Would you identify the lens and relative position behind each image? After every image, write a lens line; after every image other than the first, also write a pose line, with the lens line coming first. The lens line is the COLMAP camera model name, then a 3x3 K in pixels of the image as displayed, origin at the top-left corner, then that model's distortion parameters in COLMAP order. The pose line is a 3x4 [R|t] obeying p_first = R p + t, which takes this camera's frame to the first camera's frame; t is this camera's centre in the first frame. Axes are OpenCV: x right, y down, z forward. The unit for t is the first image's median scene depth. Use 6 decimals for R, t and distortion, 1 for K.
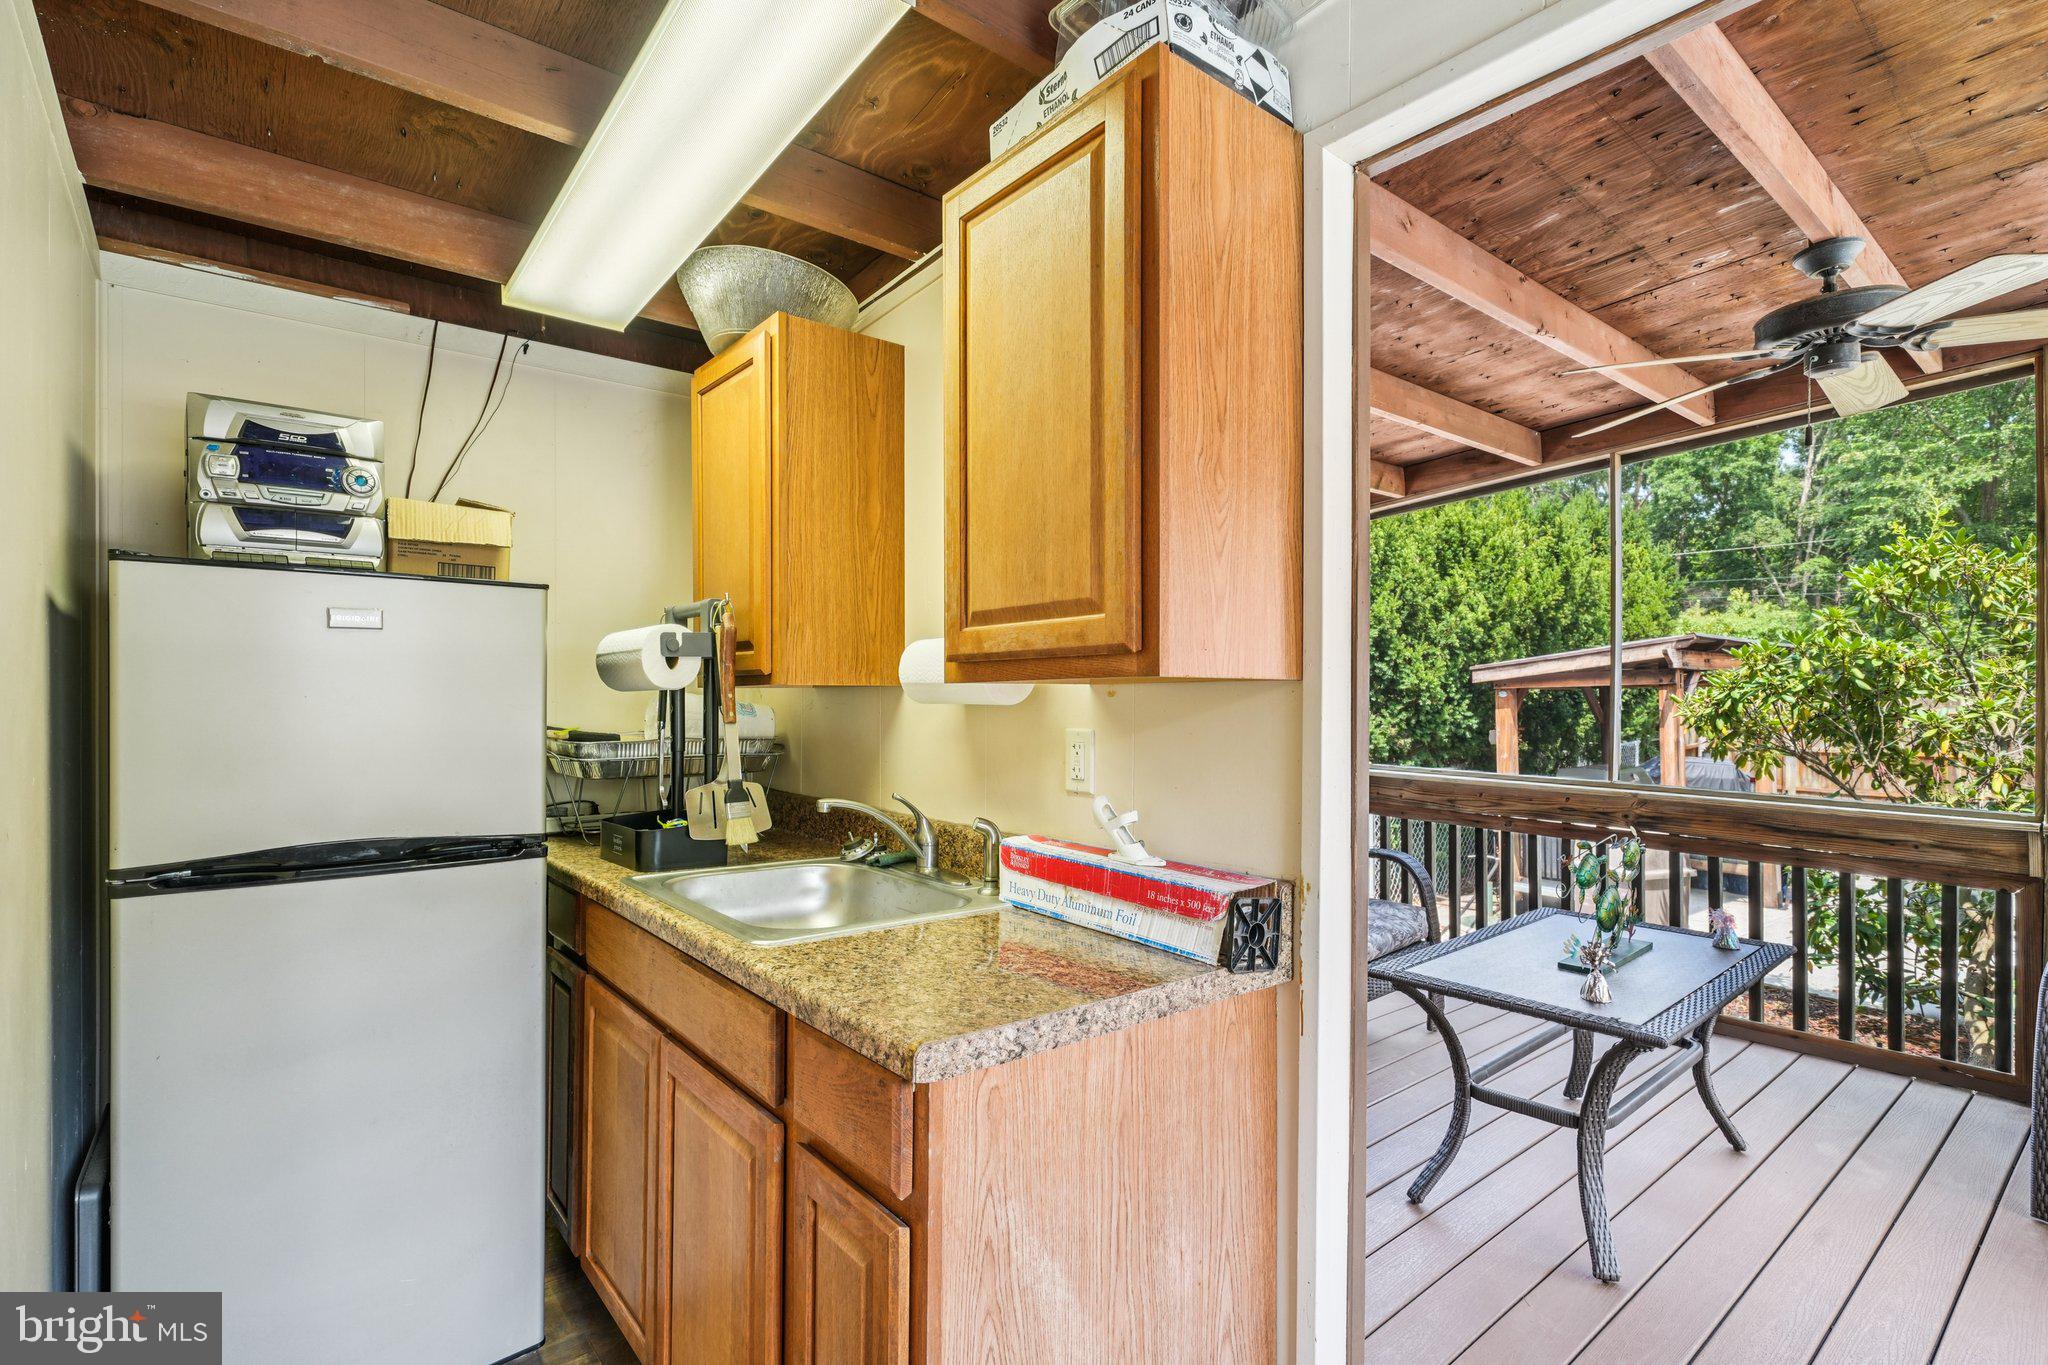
lens RADIAL K [[959.6, 0, 1025.0], [0, 959.6, 700.8], [0, 0, 1]] dist [-0.002304, -0.000262]
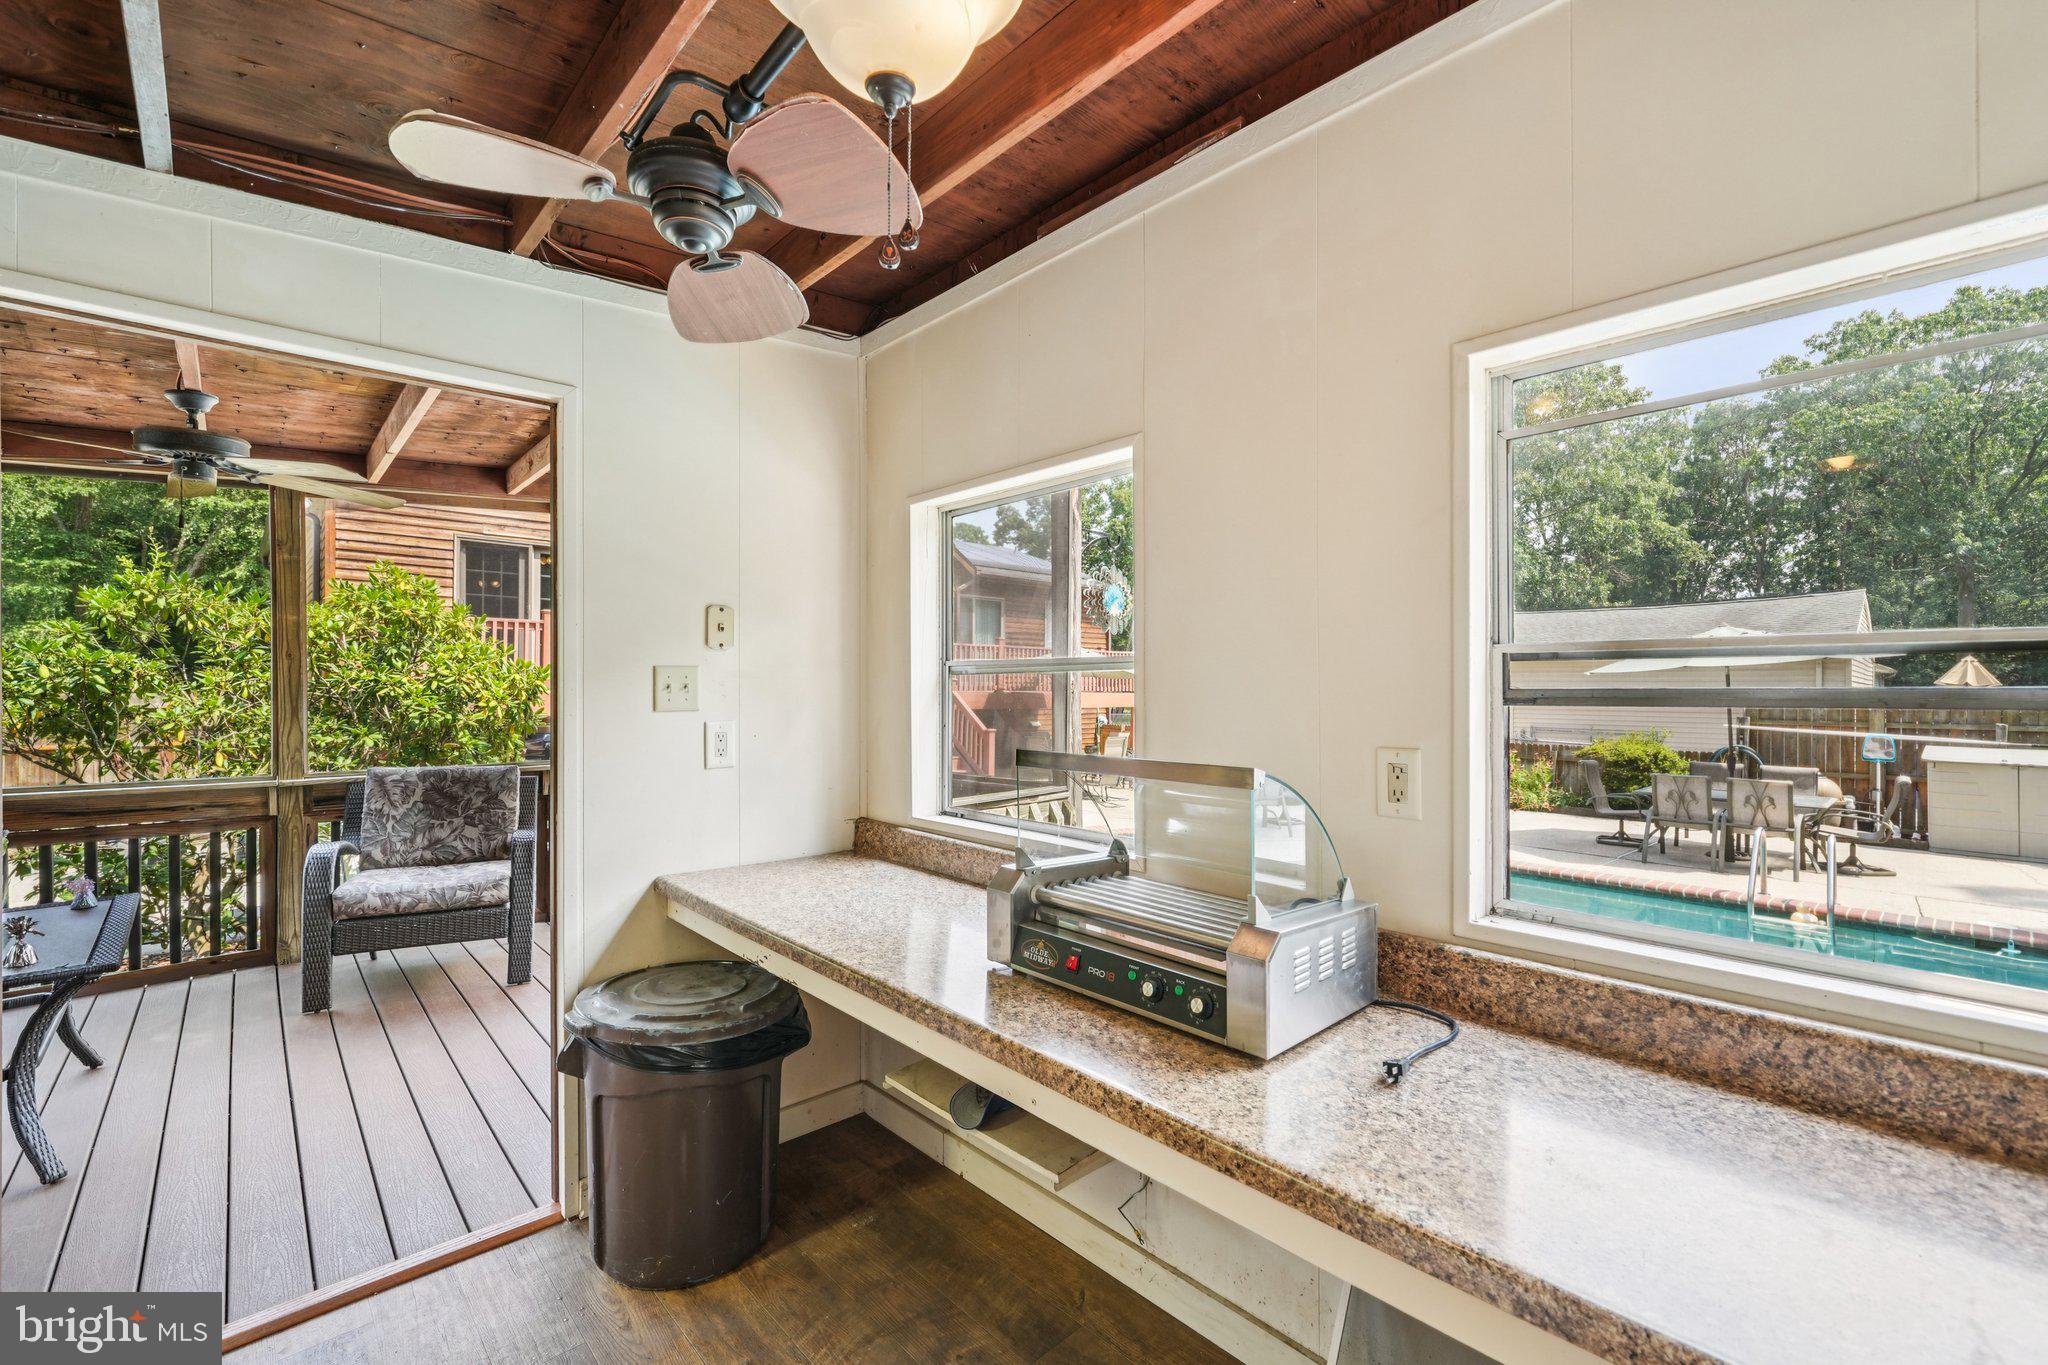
lens RADIAL K [[873.3, 0, 1024.0], [0, 873.3, 682.5], [0, 0, 1]] dist [0.001602, -0.000074]
pose [[-0.057095, 0.003592, 0.998362, -0.296623], [0.008768, 0.999957, -0.003096, -0.011813], [-0.998330, 0.008577, -0.057124, -0.095048]]
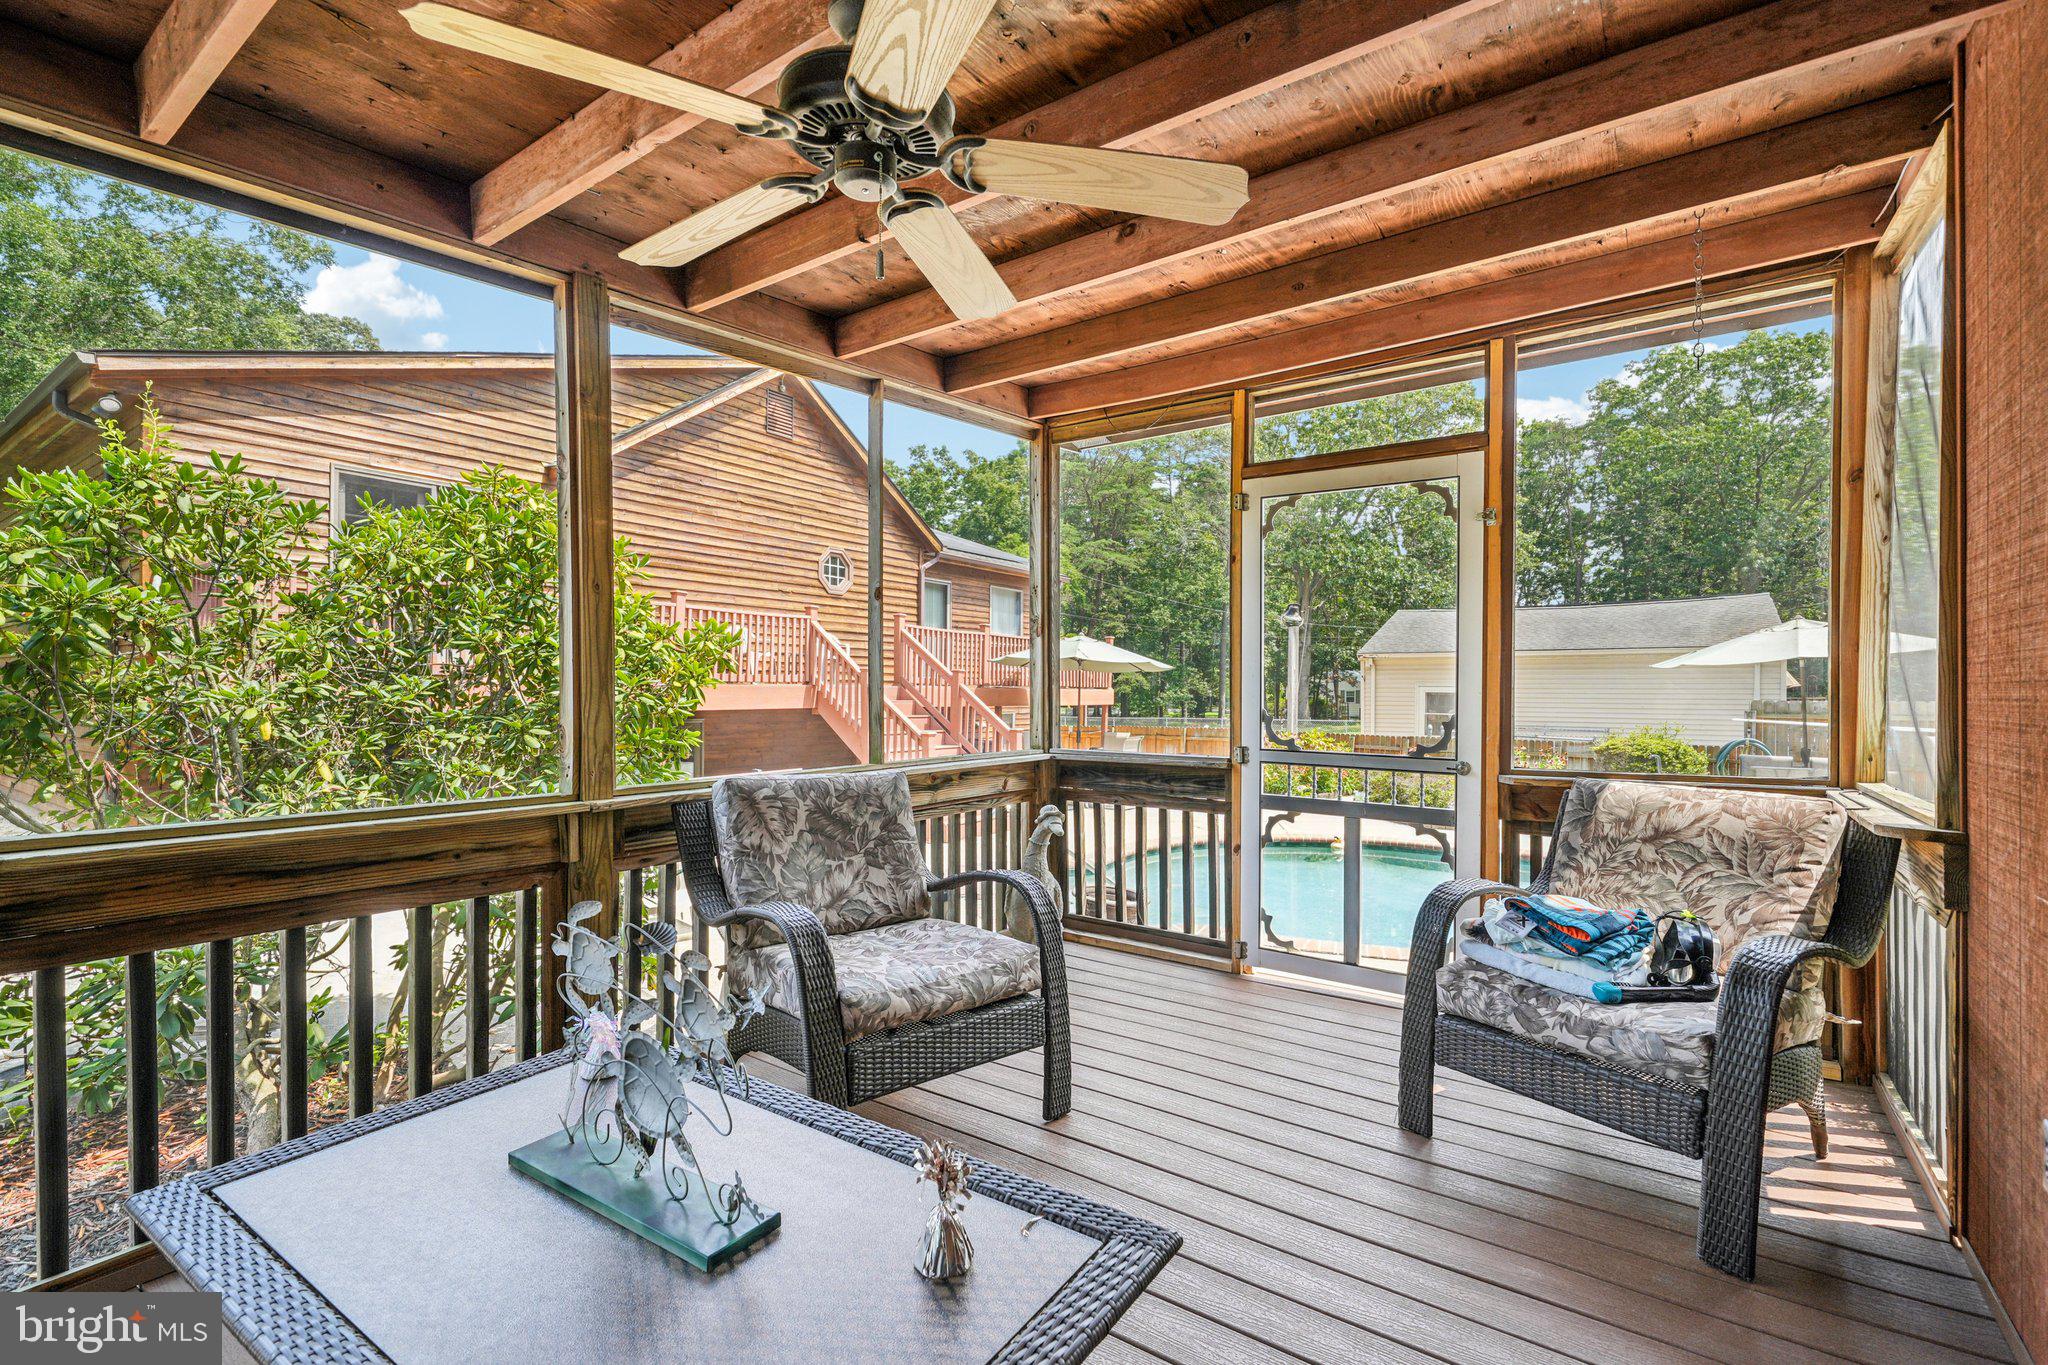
lens RADIAL K [[929.4, 0, 1029.7], [0, 929.4, 695.4], [0, 0, 1]] dist [0.002297, 0.000358]
pose [[-0.261523, -0.009539, 0.965150, 0.067592], [0.005510, 0.999920, 0.011375, 0.013092], [-0.965182, 0.008293, -0.261449, 0.555953]]
